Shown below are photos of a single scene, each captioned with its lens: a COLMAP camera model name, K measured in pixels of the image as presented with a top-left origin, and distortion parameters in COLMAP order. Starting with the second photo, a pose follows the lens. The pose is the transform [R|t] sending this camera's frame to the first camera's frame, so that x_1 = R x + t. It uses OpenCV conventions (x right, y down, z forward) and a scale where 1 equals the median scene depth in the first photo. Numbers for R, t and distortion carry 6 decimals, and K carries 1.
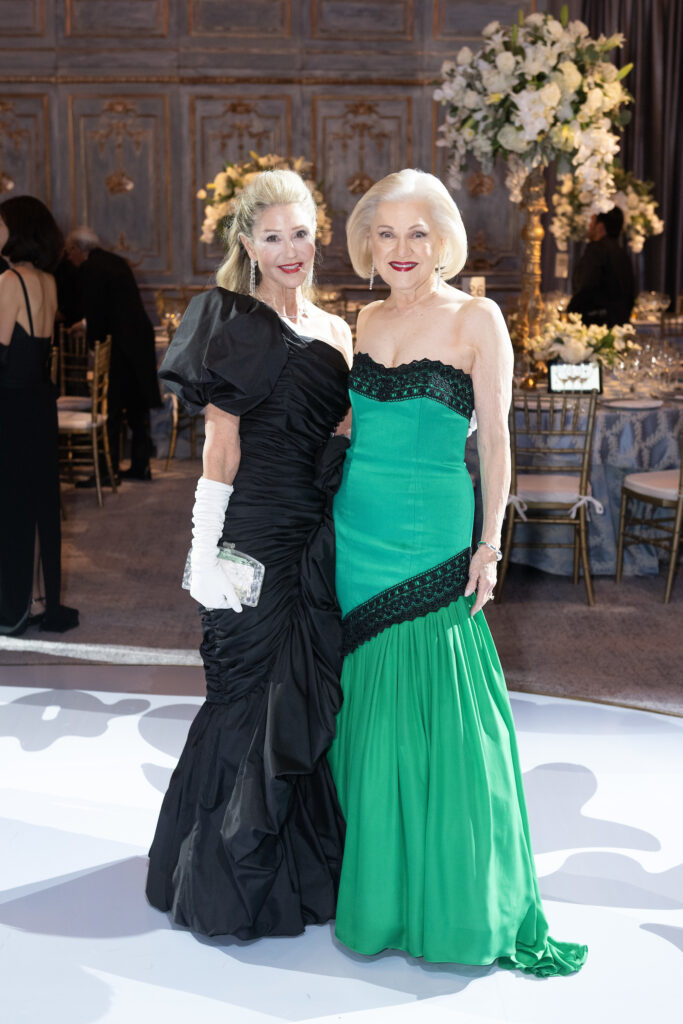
lens RADIAL K [[1542.0, 0, 342.0], [0, 1542.0, 511.6], [0, 0, 1]] dist [-0.004544, 0.000000]
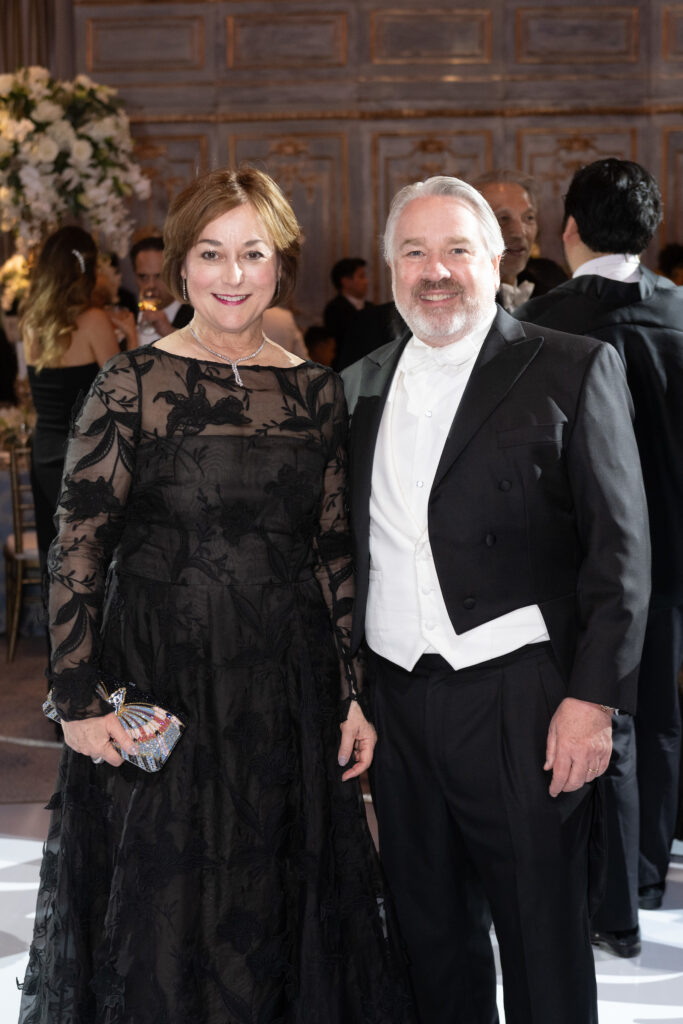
lens RADIAL K [[1872.6, 0, 324.6], [0, 1872.6, 553.5], [0, 0, 1]] dist [-0.025331, 0.000000]
pose [[0.994080, 0.000057, -0.108651, -0.013048], [-0.004364, 0.999214, -0.039409, 0.001558], [0.108563, 0.039650, 0.993299, -0.014389]]
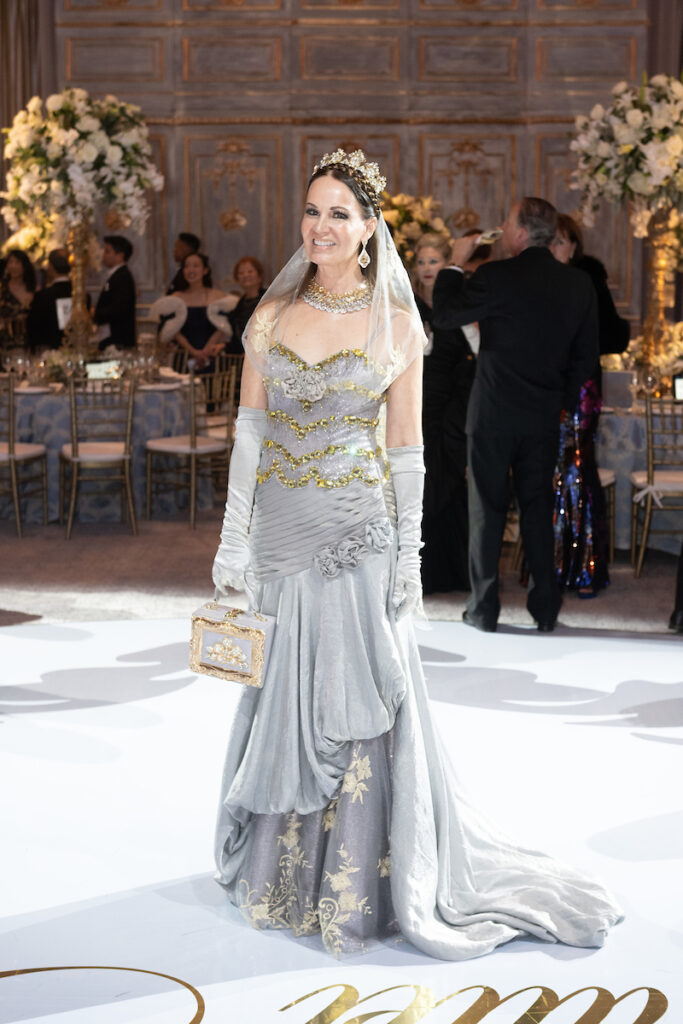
lens RADIAL K [[1714.5, 0, 332.5], [0, 1714.5, 485.5], [0, 0, 1]] dist [-0.011646, 0.000000]
pose [[0.999400, -0.001118, -0.034623, -0.038660], [-0.000697, 0.998628, -0.052370, 0.026050], [0.034634, 0.052363, 0.998027, -0.140195]]
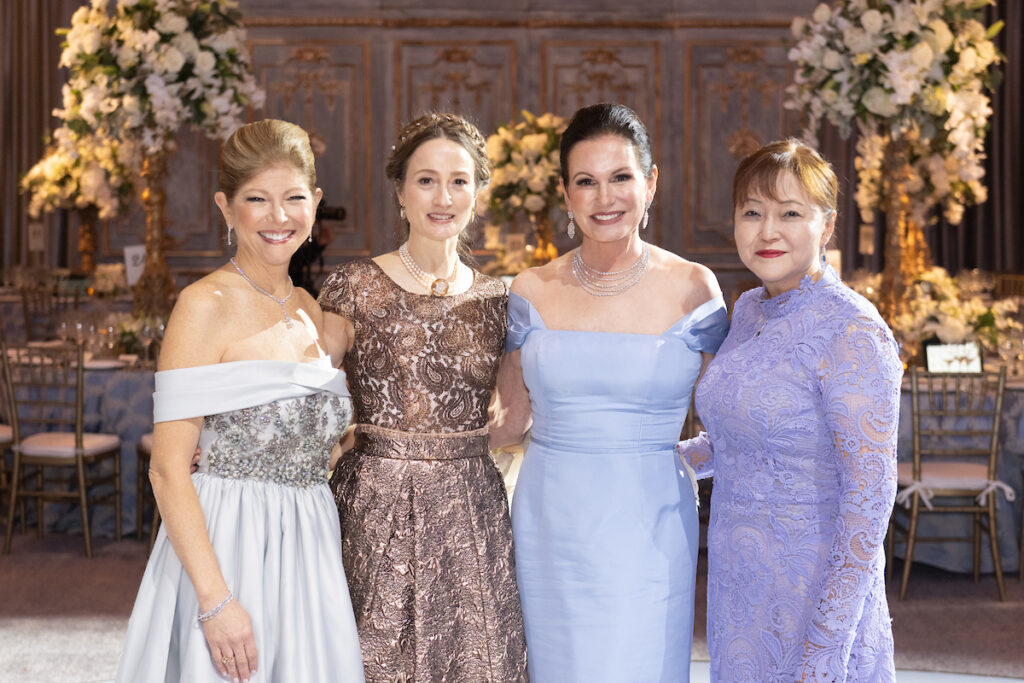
lens RADIAL K [[2115.2, 0, 544.5], [0, 2115.2, 346.4], [0, 0, 1]] dist [-0.030844, 0.000000]
pose [[0.998589, -0.008991, 0.052334, -0.080376], [0.014737, 0.993771, -0.110464, 0.020507], [-0.051015, 0.111079, 0.992501, -0.116057]]
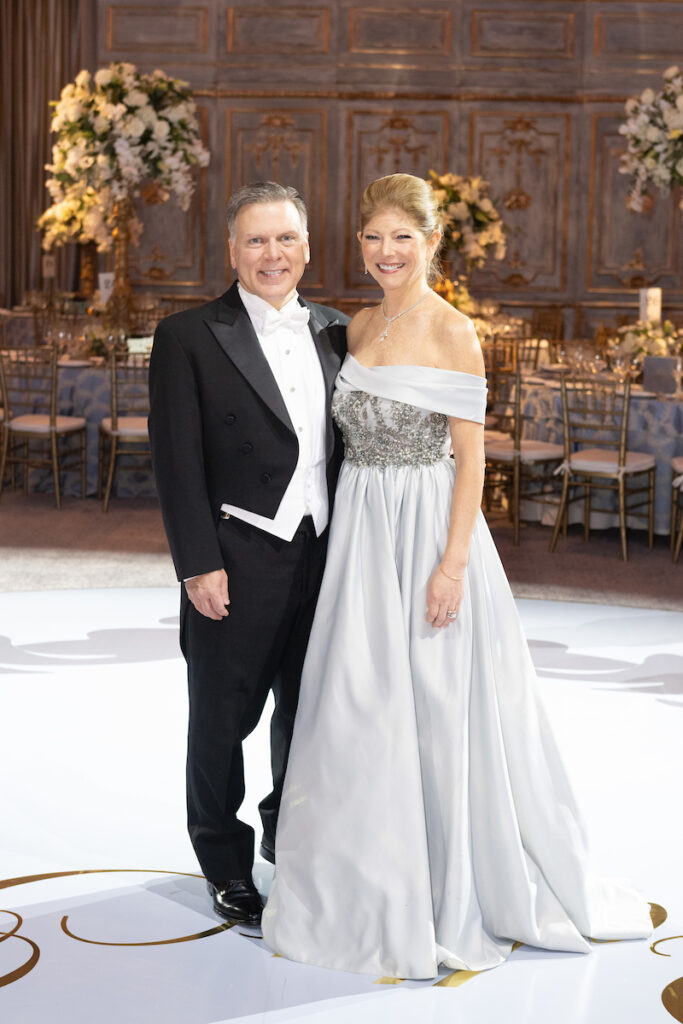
lens RADIAL K [[1872.6, 0, 300.3], [0, 1872.6, 458.2], [0, 0, 1]] dist [-0.025331, 0.000000]
pose [[0.997133, 0.022540, -0.072233, -0.037190], [-0.027355, 0.997420, -0.066377, 0.037355], [0.070550, 0.068162, 0.995177, -0.198733]]
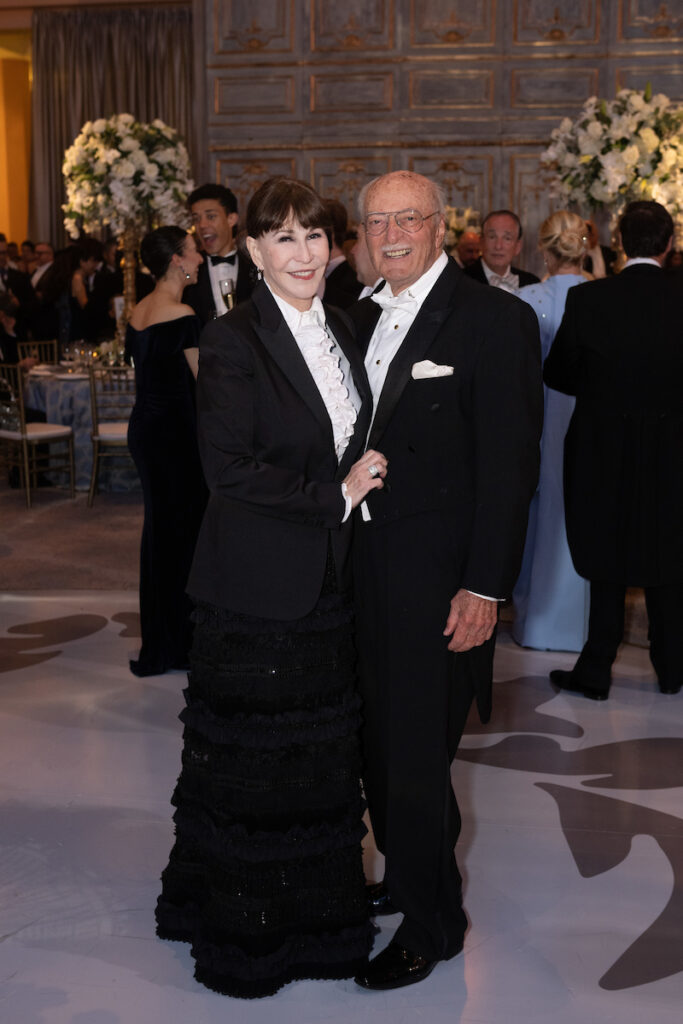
lens RADIAL K [[1343.2, 0, 327.9], [0, 1343.2, 486.6], [0, 0, 1]] dist [-0.005619, 0.000000]
pose [[0.978716, 0.027950, -0.203308, 0.062261], [-0.031910, 0.999359, -0.016228, 0.009183], [0.202724, 0.022370, 0.978980, -0.044929]]
